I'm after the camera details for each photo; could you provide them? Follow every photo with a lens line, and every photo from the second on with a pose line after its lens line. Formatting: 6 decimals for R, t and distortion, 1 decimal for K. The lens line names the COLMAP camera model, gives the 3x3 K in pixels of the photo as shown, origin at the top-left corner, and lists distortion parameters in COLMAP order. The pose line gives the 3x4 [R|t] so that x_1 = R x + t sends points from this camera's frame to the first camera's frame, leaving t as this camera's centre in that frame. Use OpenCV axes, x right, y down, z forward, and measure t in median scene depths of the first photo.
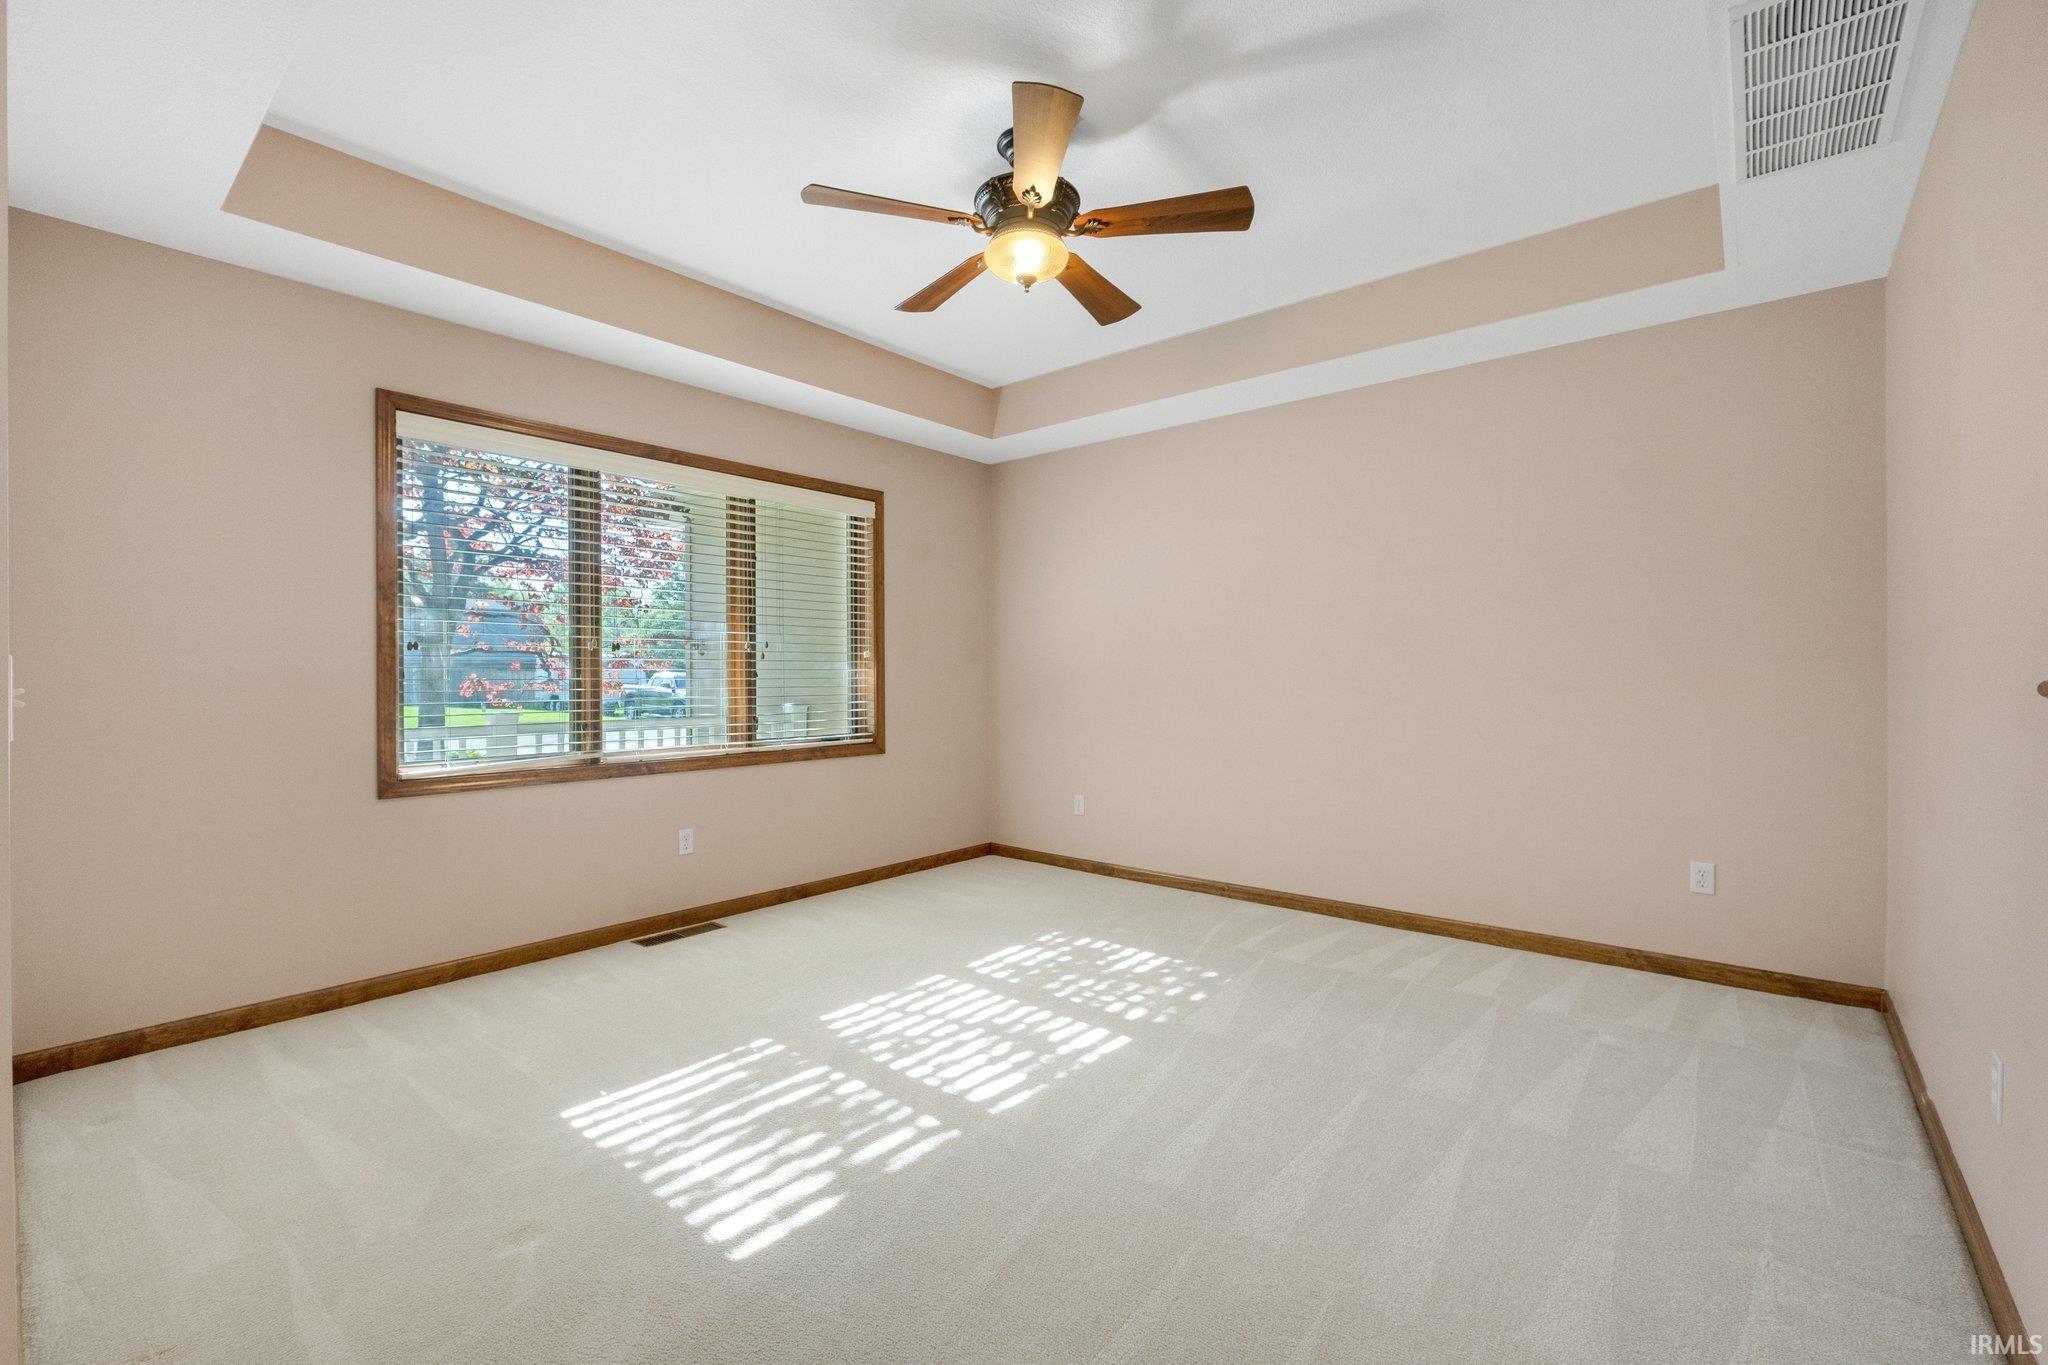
lens RADIAL K [[850.5, 0, 1022.4], [0, 850.5, 690.0], [0, 0, 1]] dist [-0.010086, 0.000348]
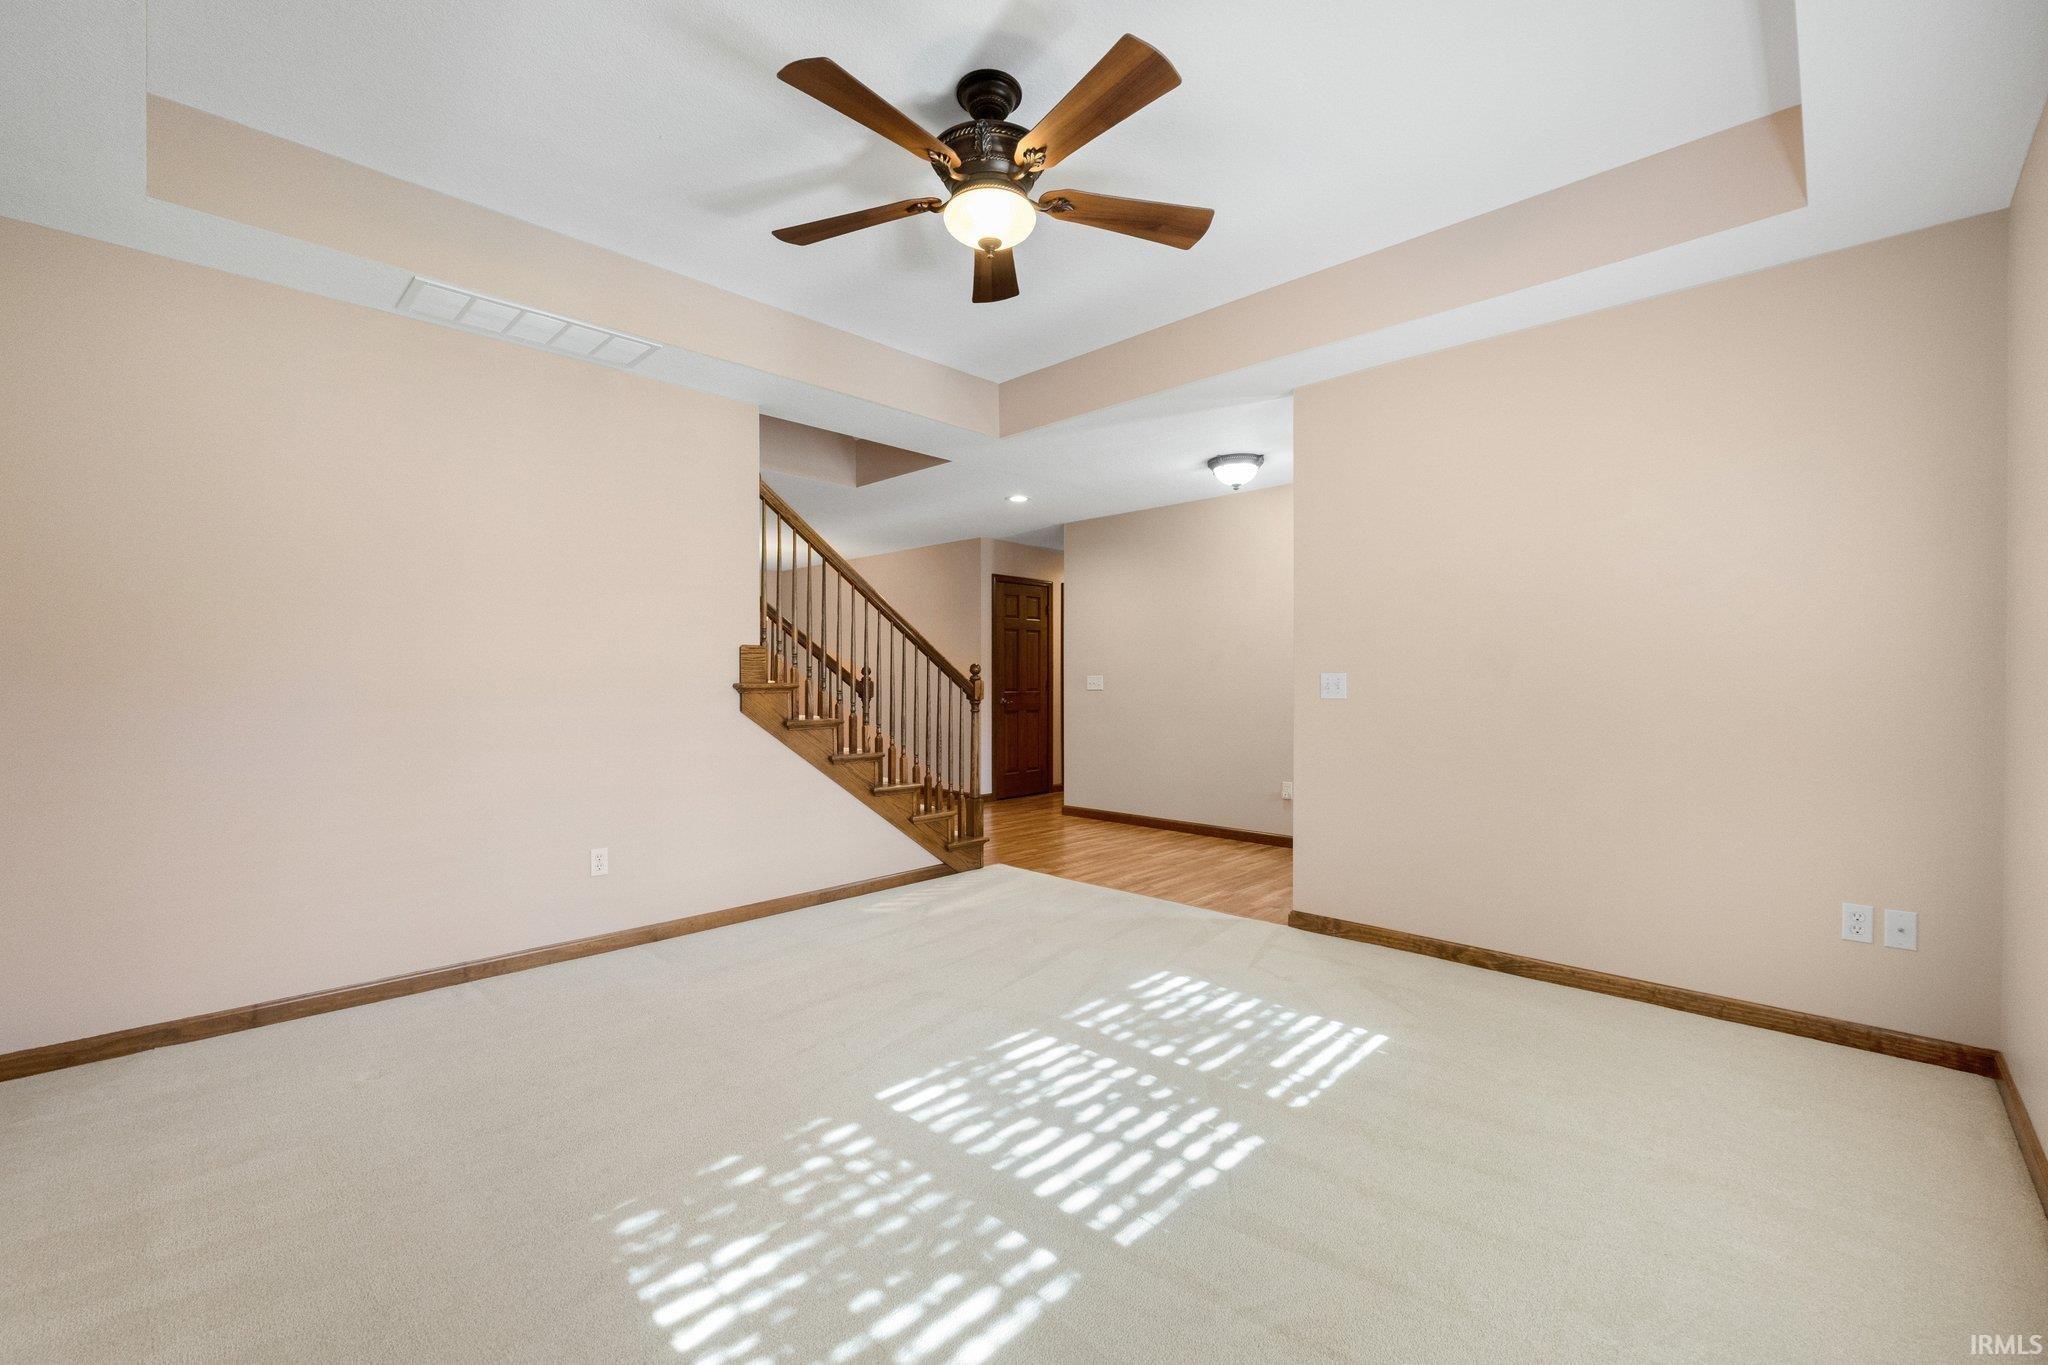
lens RADIAL K [[850.5, 0, 1022.4], [0, 850.5, 690.0], [0, 0, 1]] dist [-0.010086, 0.000348]
pose [[-0.997636, 0.001282, 0.068714, -0.073694], [0.003280, 0.999575, 0.028973, -0.027450], [-0.068648, 0.029130, -0.997216, 1.613117]]
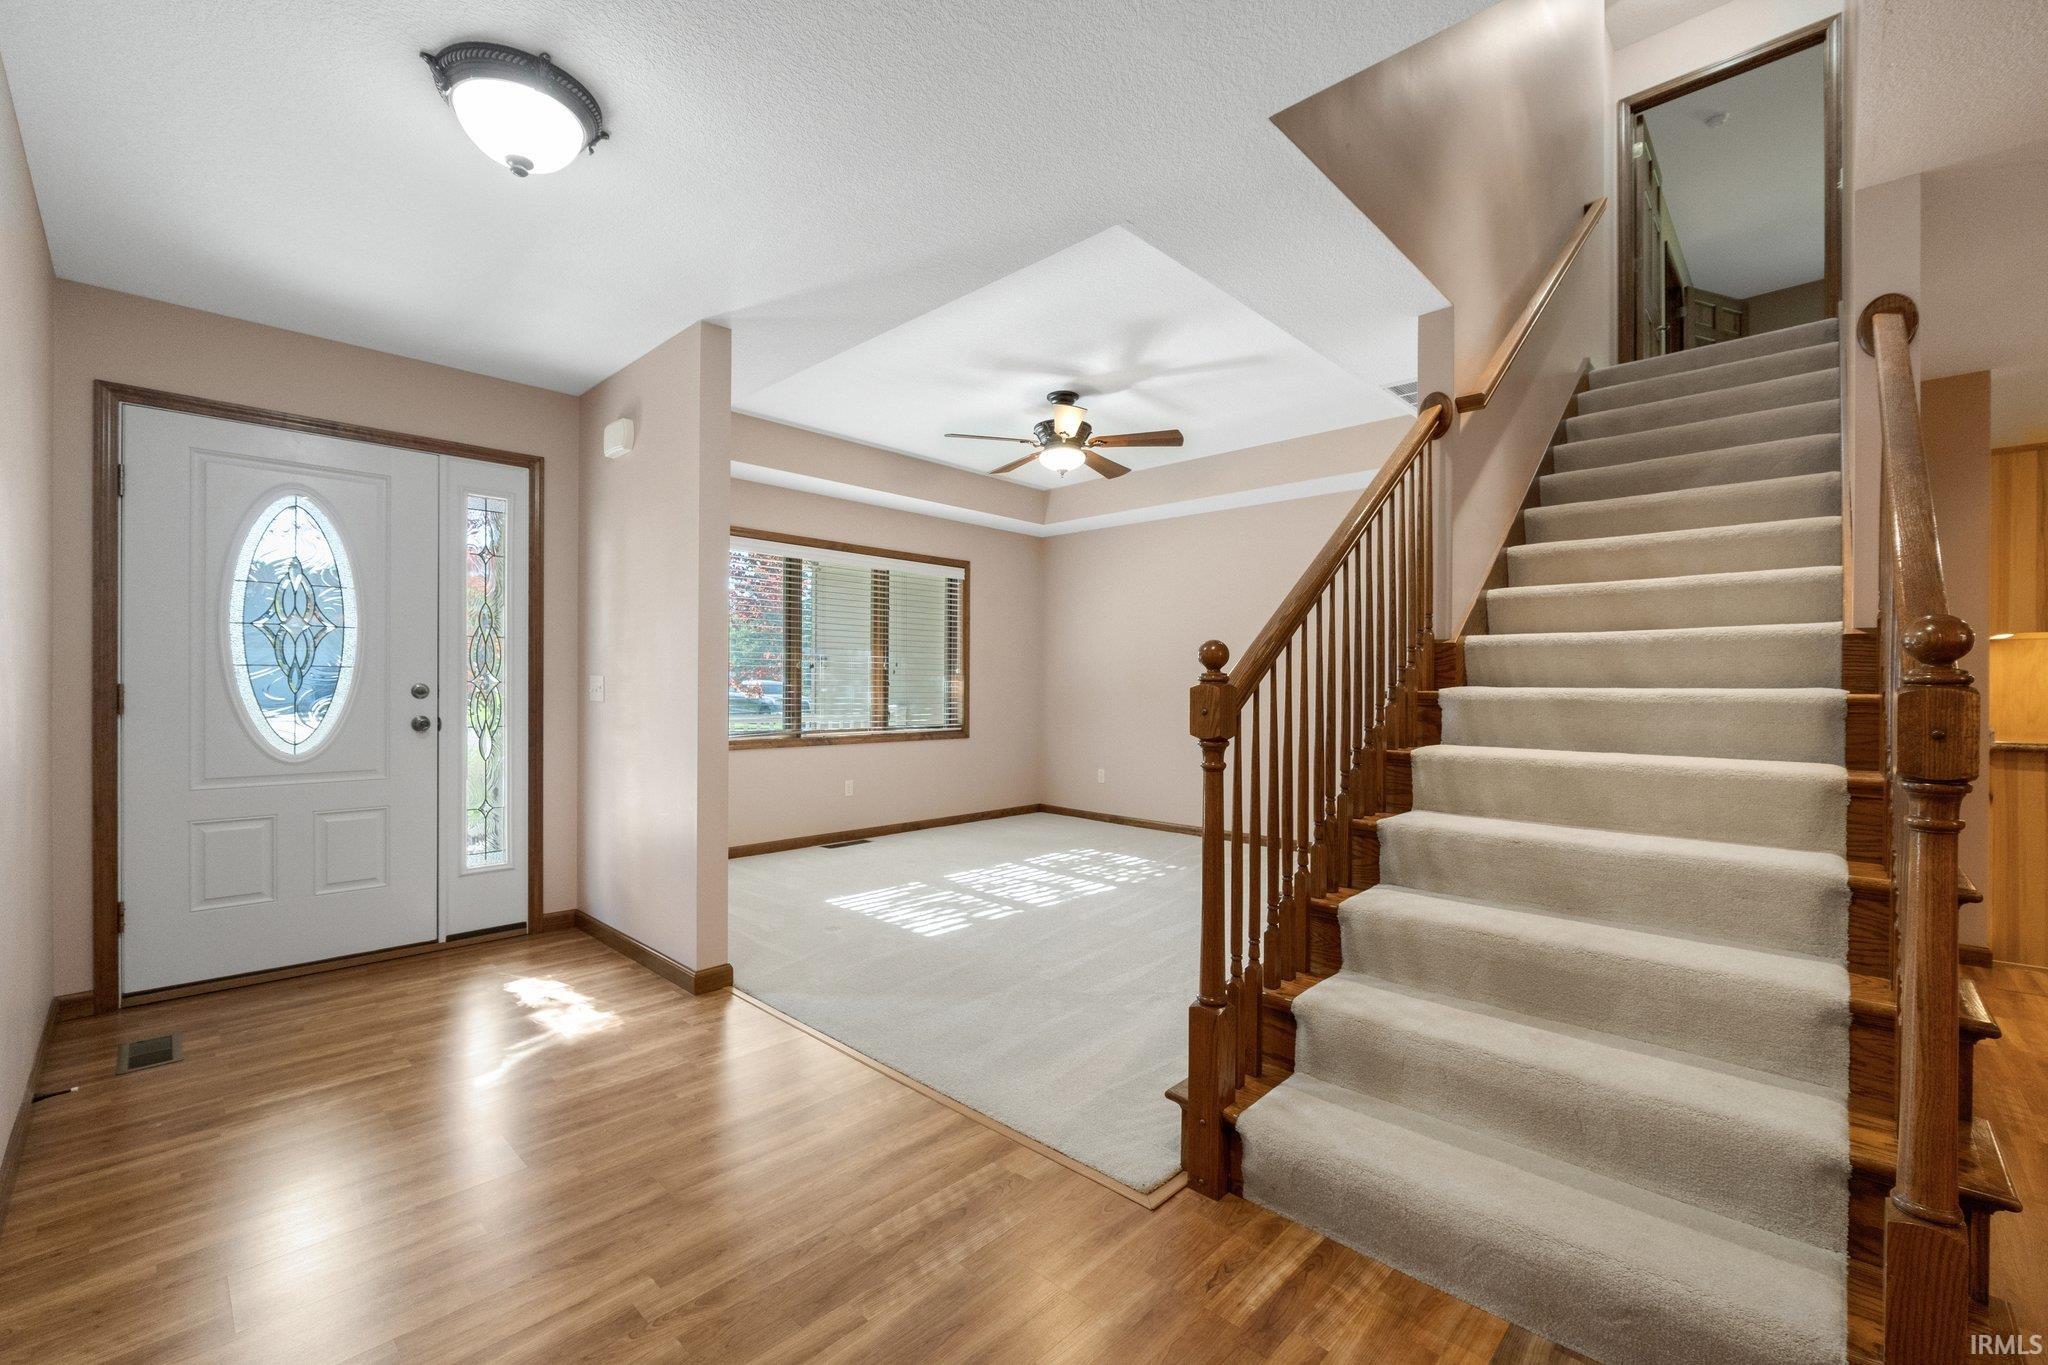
lens RADIAL K [[850.5, 0, 1022.4], [0, 850.5, 690.0], [0, 0, 1]] dist [-0.010086, 0.000348]
pose [[0.998145, 0.009309, -0.060158, 0.028766], [-0.010031, 0.999881, -0.011708, 0.011800], [0.060042, 0.012289, 0.998120, -0.713728]]
